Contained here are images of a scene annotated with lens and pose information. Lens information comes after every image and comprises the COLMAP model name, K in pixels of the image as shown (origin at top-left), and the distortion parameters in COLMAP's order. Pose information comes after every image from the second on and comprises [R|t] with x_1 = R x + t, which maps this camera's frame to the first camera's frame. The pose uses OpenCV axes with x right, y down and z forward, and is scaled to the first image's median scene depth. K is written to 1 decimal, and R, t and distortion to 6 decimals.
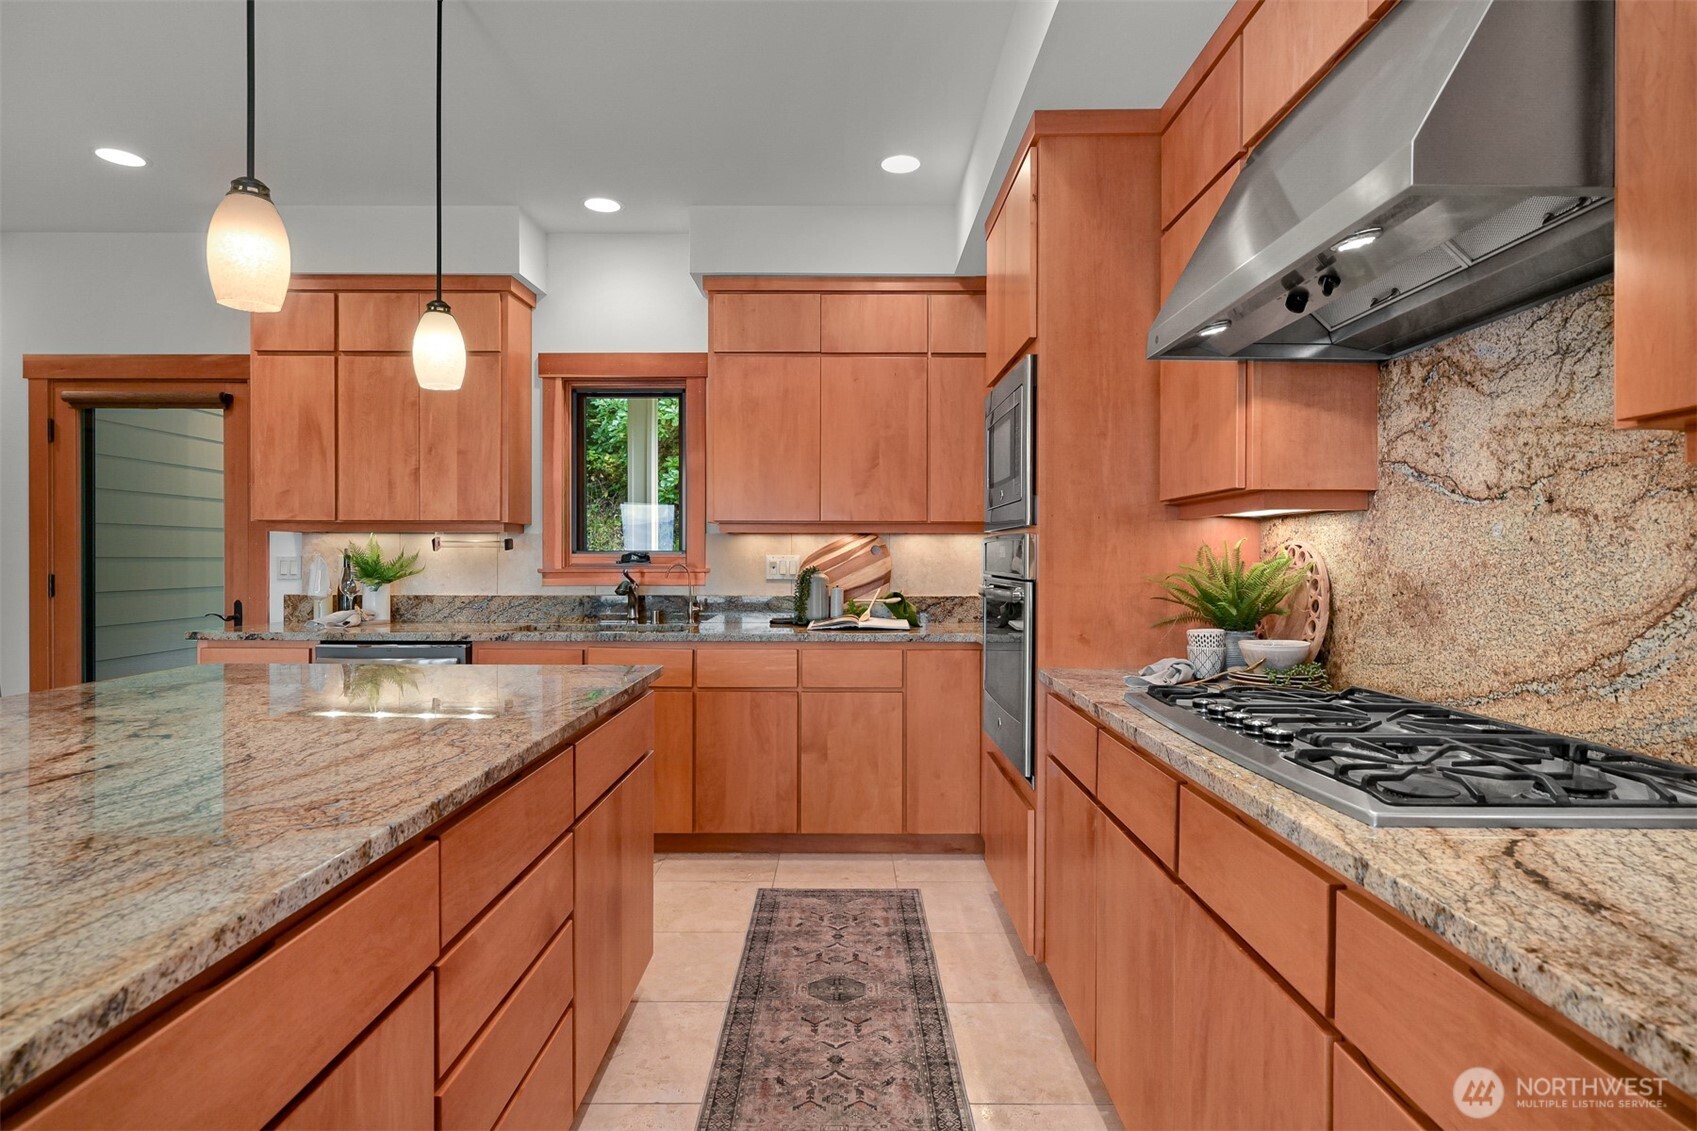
lens RADIAL K [[905.8, 0, 852.0], [0, 905.8, 561.3], [0, 0, 1]] dist [0.006466, -0.002344]
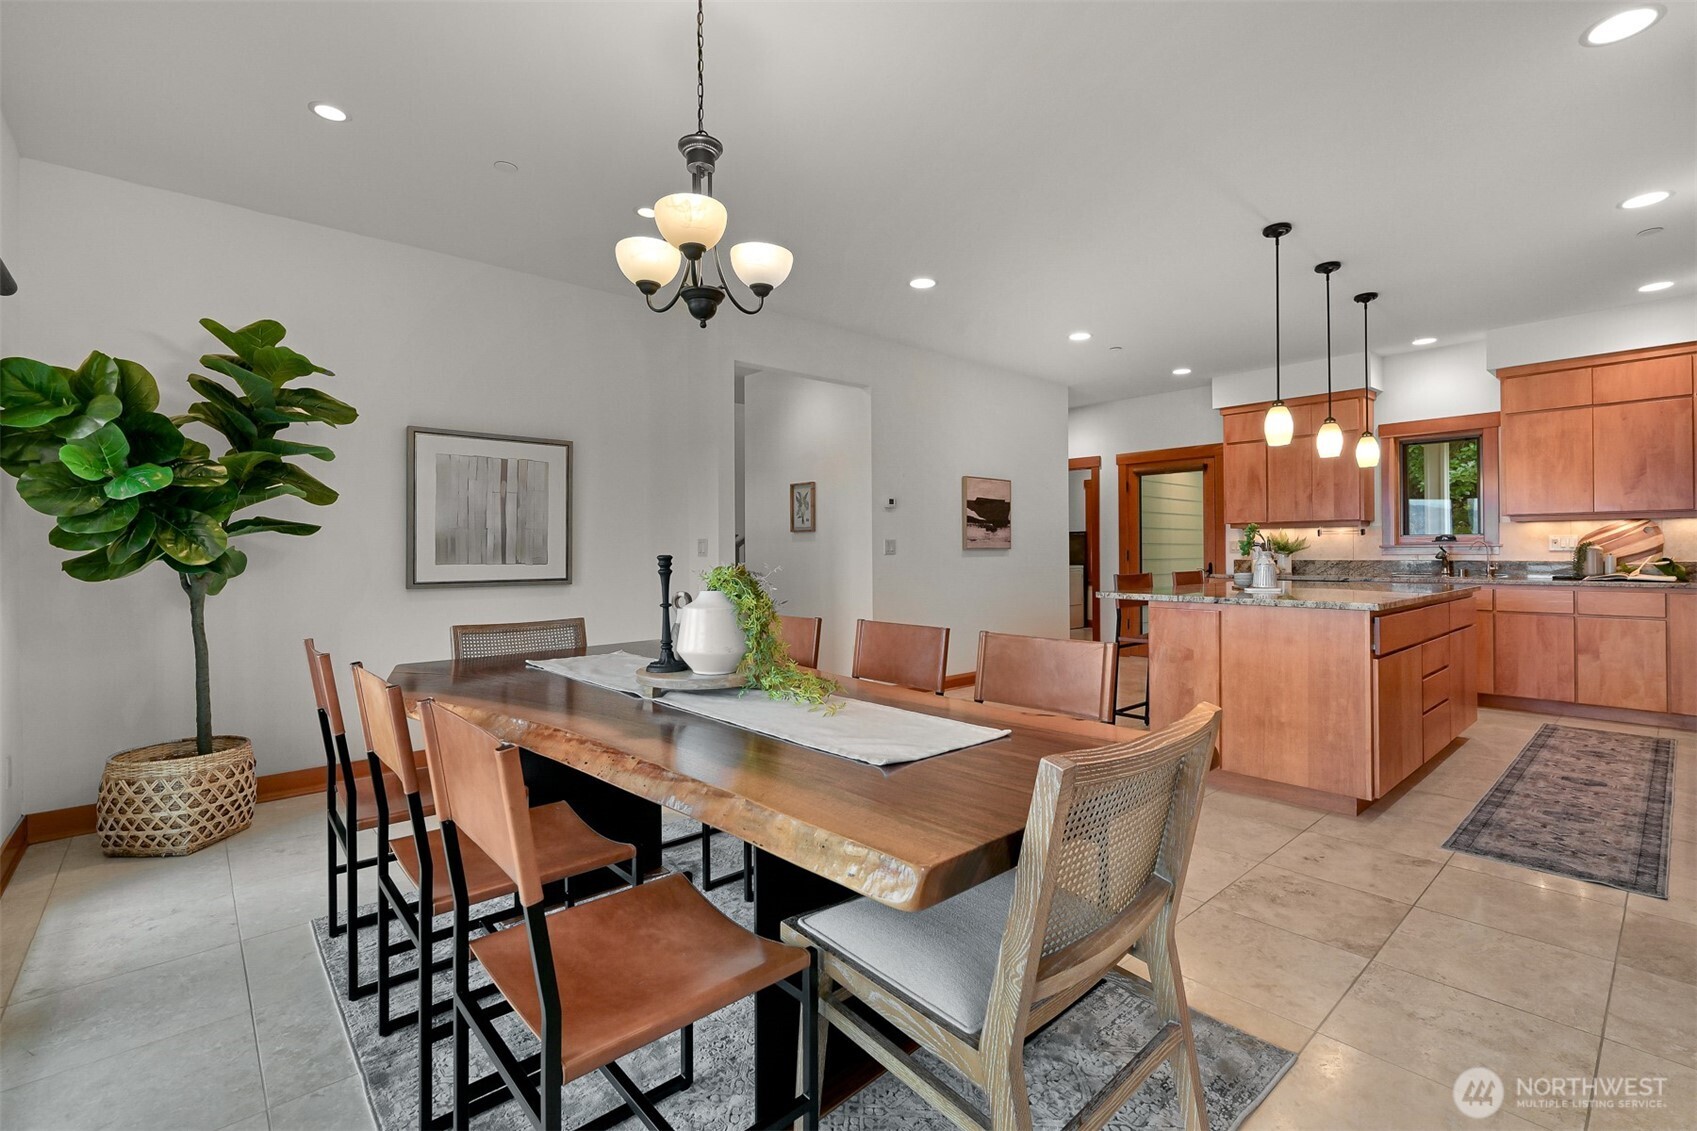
lens RADIAL K [[770.5, 0, 871.4], [0, 770.5, 545.0], [0, 0, 1]] dist [0.006777, -0.001392]
pose [[0.676353, -0.012488, -0.736472, 0.105285], [0.002415, 0.999889, -0.014736, 0.029345], [0.736574, 0.008188, 0.676307, -0.826858]]
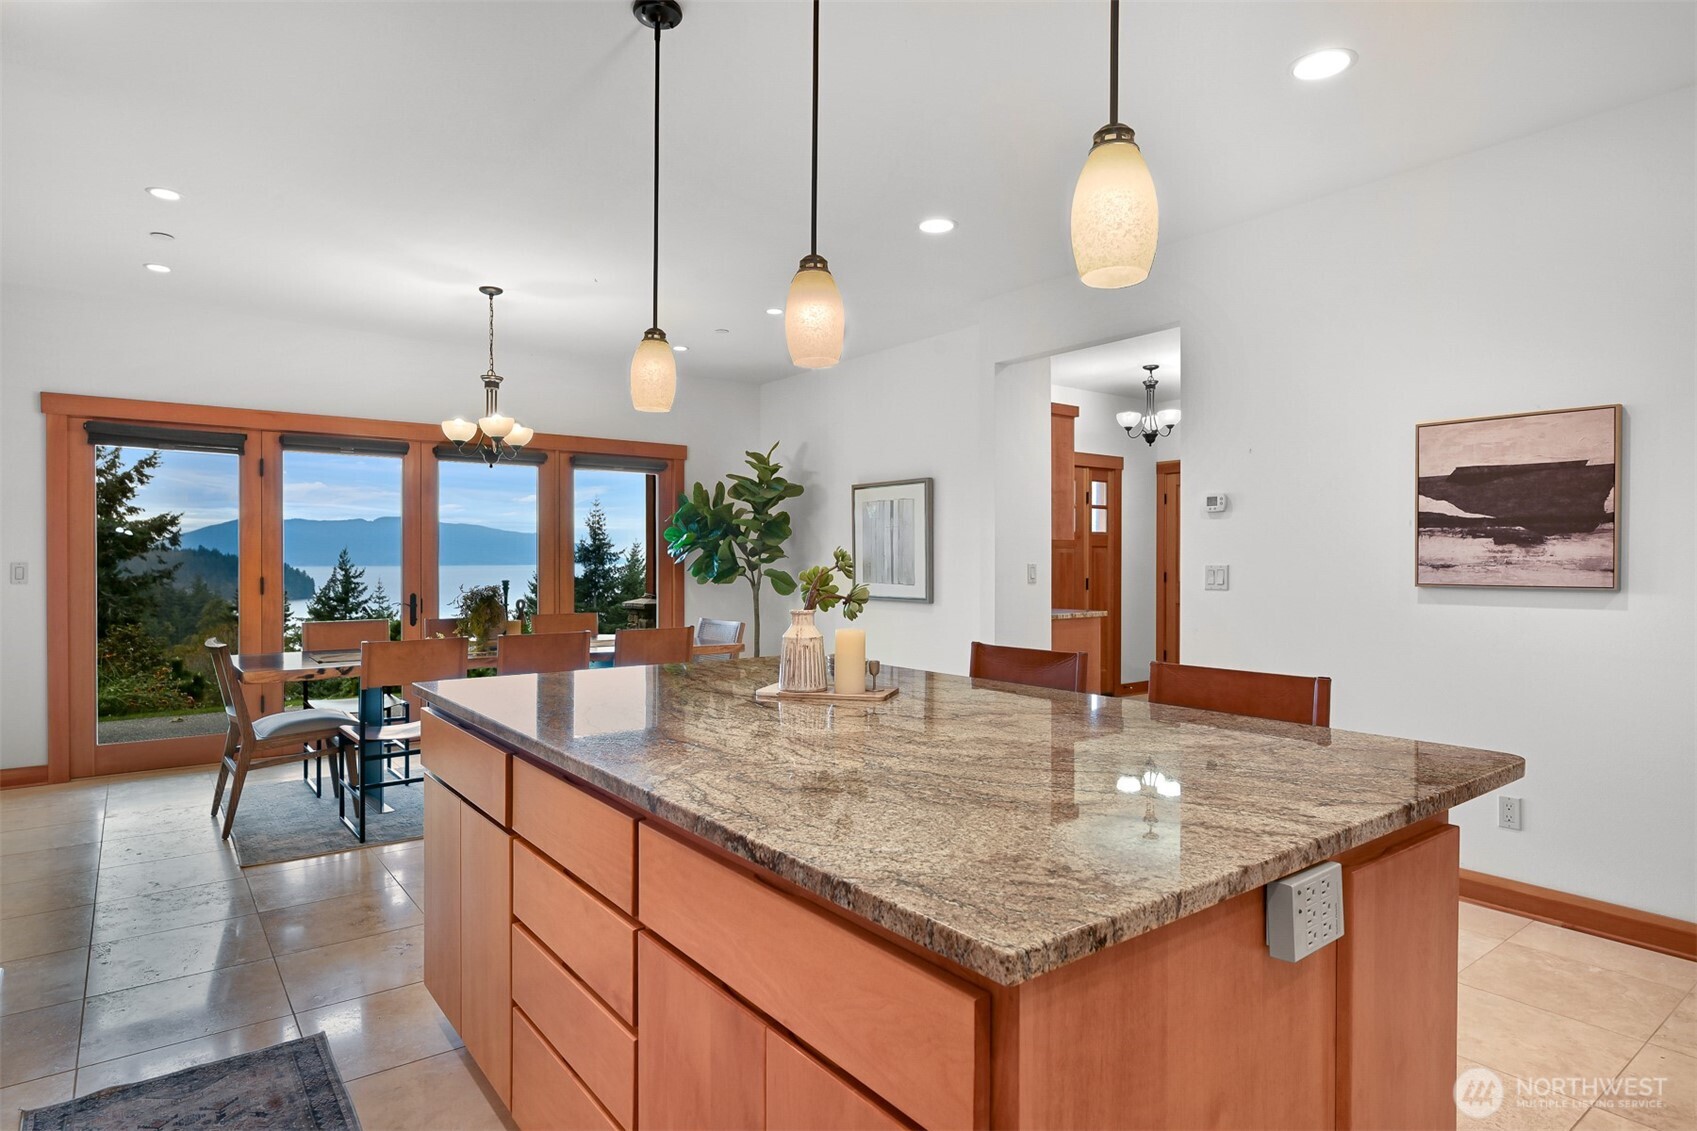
lens RADIAL K [[905.8, 0, 845.9], [0, 905.8, 559.7], [0, 0, 1]] dist [0.006466, -0.002344]
pose [[-0.791383, -0.000958, -0.611320, 0.018809], [-0.005686, 0.999967, 0.005794, -0.012540], [0.611294, 0.008061, -0.791362, 0.776051]]
